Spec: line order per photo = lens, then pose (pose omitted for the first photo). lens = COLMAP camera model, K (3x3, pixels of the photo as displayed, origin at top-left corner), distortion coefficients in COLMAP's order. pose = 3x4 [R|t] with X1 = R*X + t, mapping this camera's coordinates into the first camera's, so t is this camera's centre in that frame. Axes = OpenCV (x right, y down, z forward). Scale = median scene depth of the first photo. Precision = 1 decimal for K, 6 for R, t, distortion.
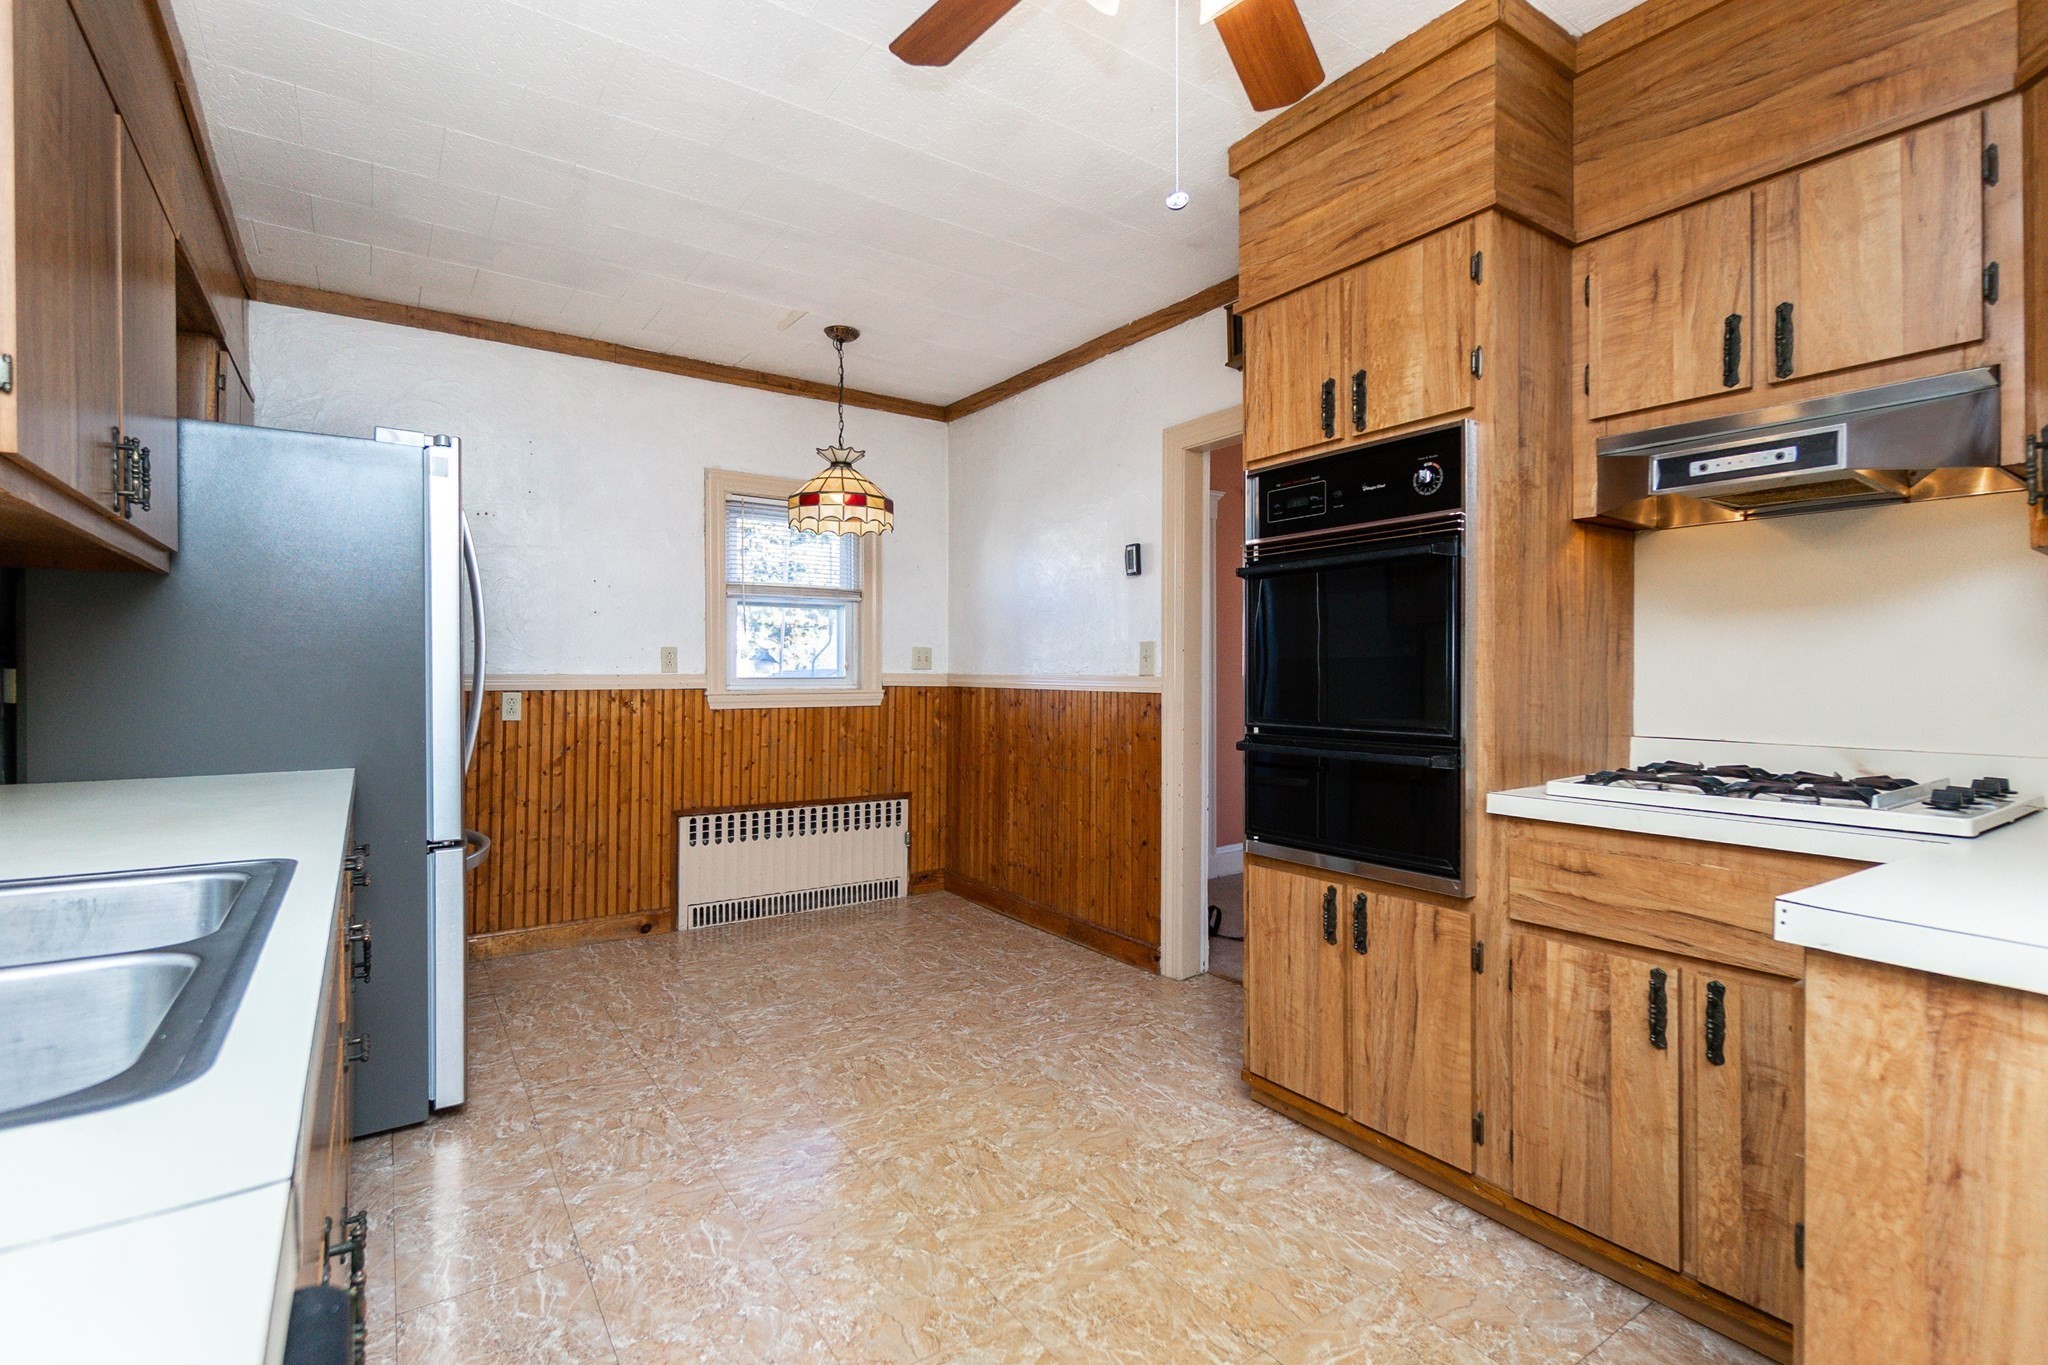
lens RADIAL K [[937.2, 0, 1017.6], [0, 937.2, 675.3], [0, 0, 1]] dist [-0.008494, -0.000124]
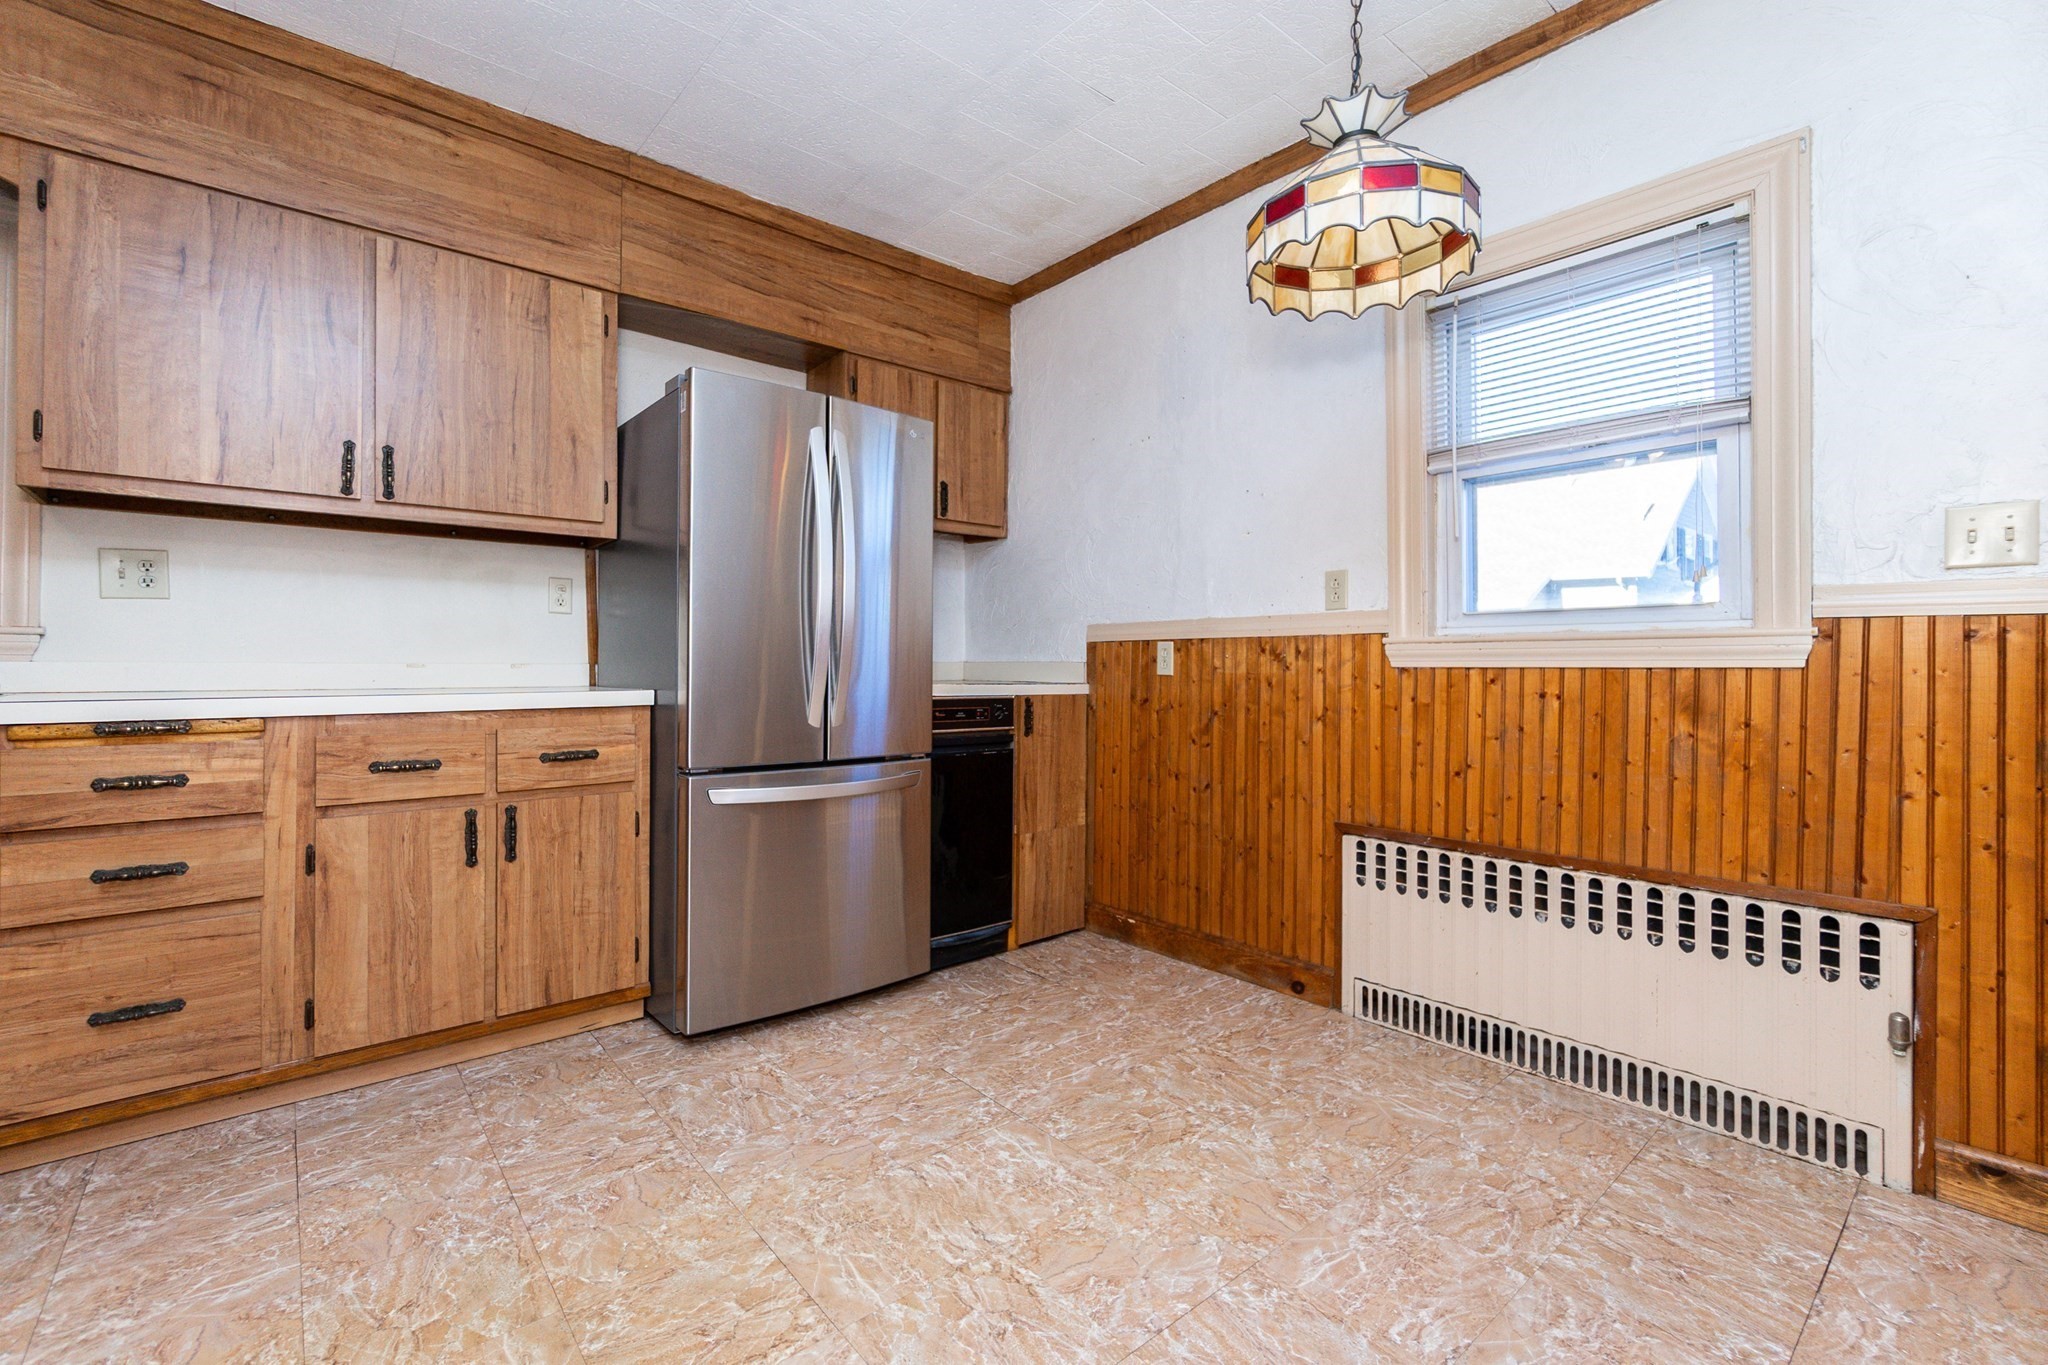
lens RADIAL K [[894.7, 0, 1015.3], [0, 894.7, 656.2], [0, 0, 1]] dist [-0.002106, -0.000834]
pose [[0.108612, -0.010346, -0.994030, 0.255034], [-0.005151, 0.999927, -0.010970, 0.043655], [0.994071, 0.006311, 0.108551, 0.818102]]
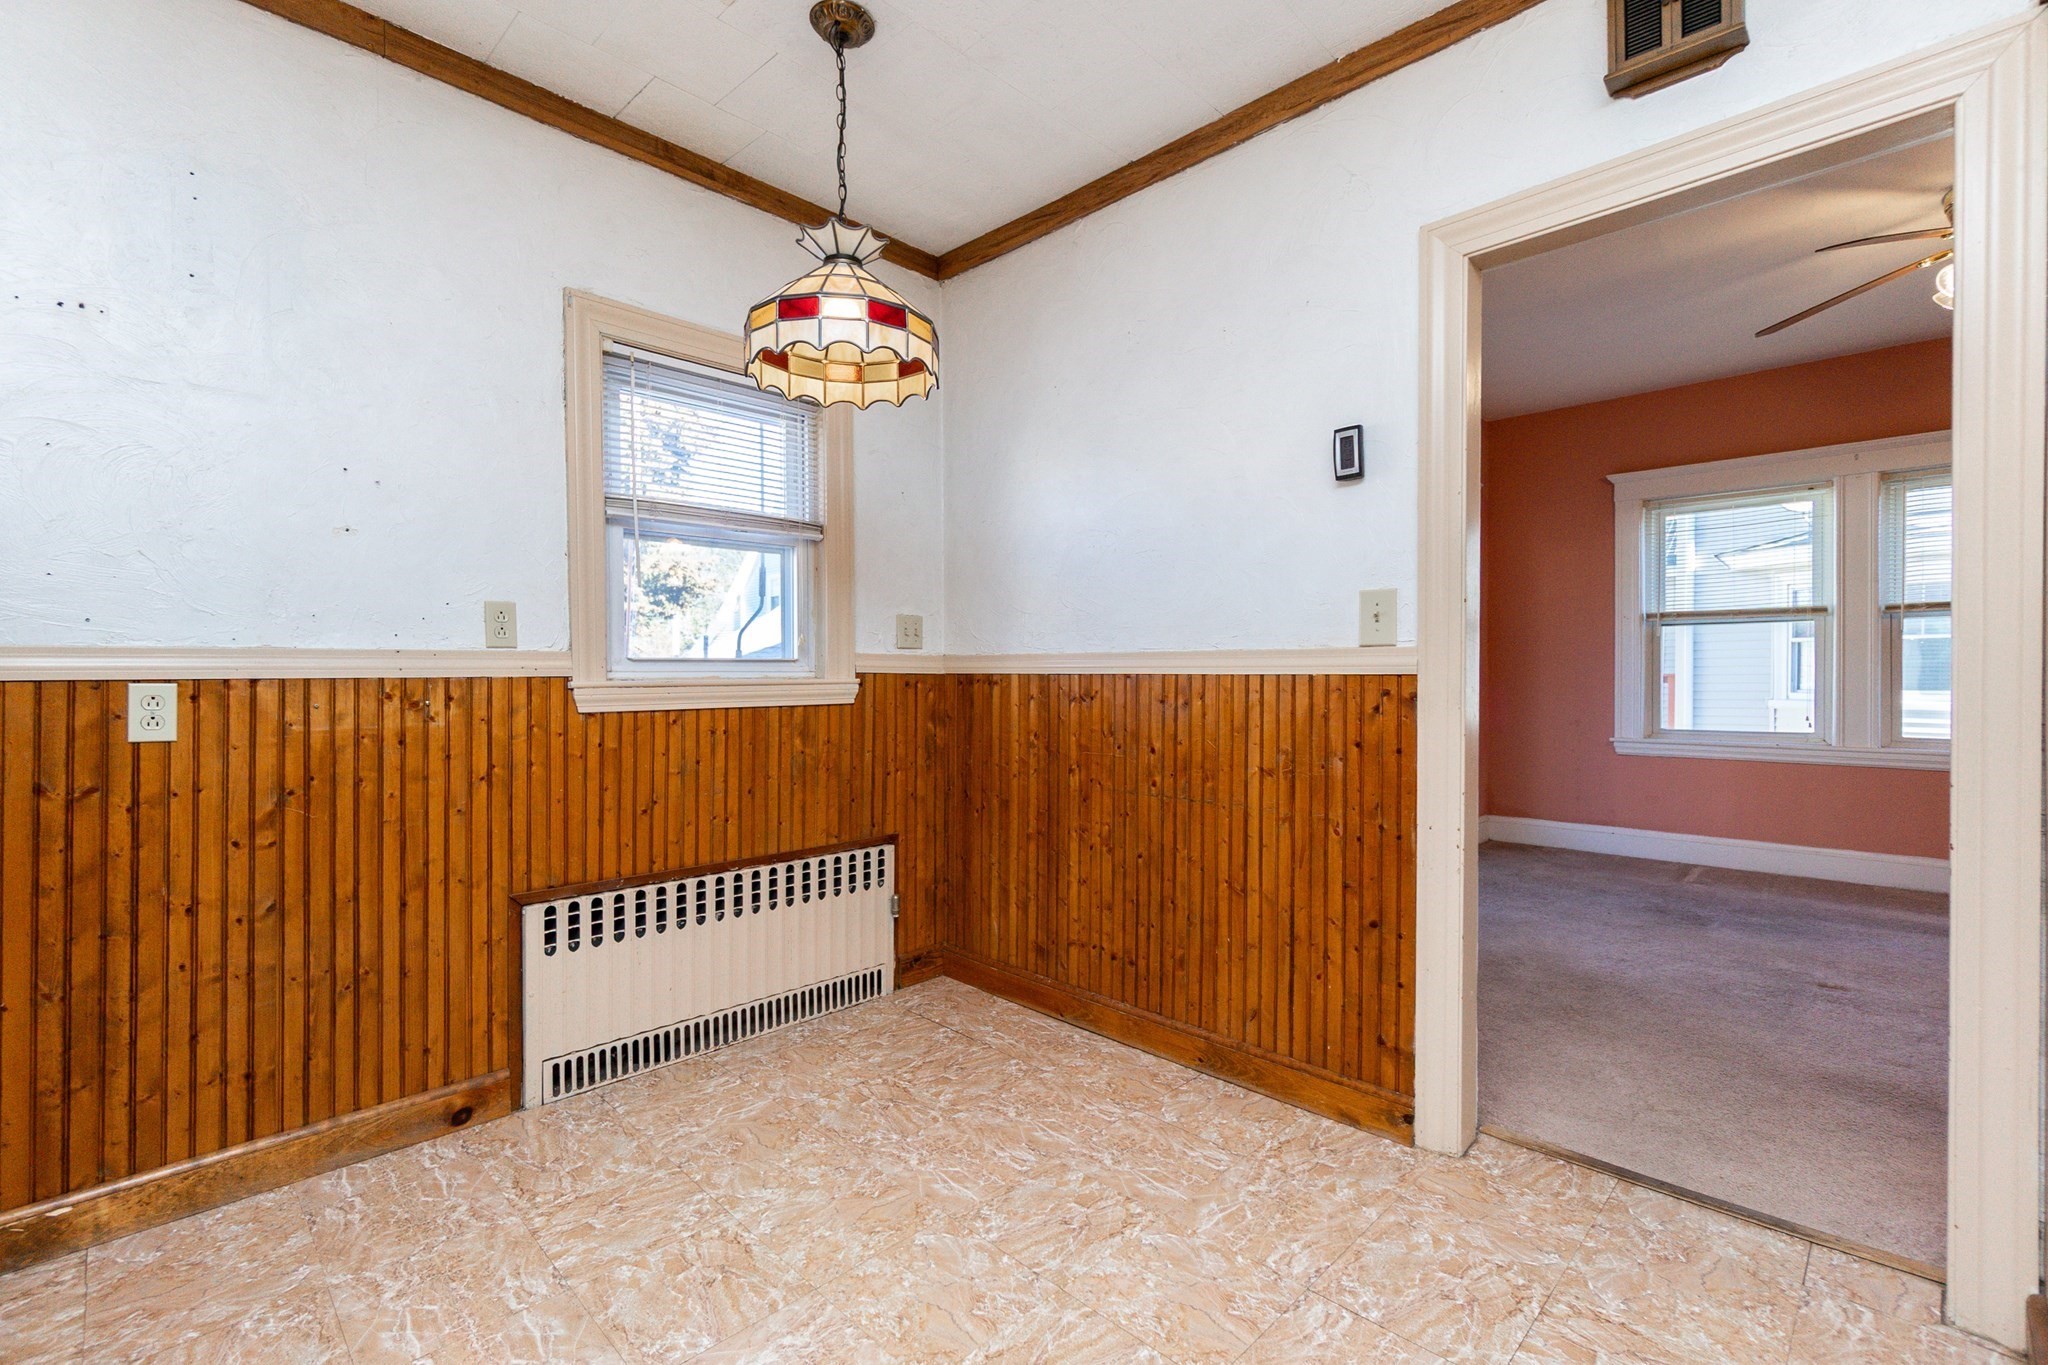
lens RADIAL K [[894.7, 0, 1017.8], [0, 894.7, 686.7], [0, 0, 1]] dist [-0.002106, -0.000834]
pose [[0.981571, -0.007947, 0.190932, -0.199792], [0.005875, 0.999918, 0.011419, 0.018631], [-0.191007, -0.010087, 0.981537, 0.485629]]
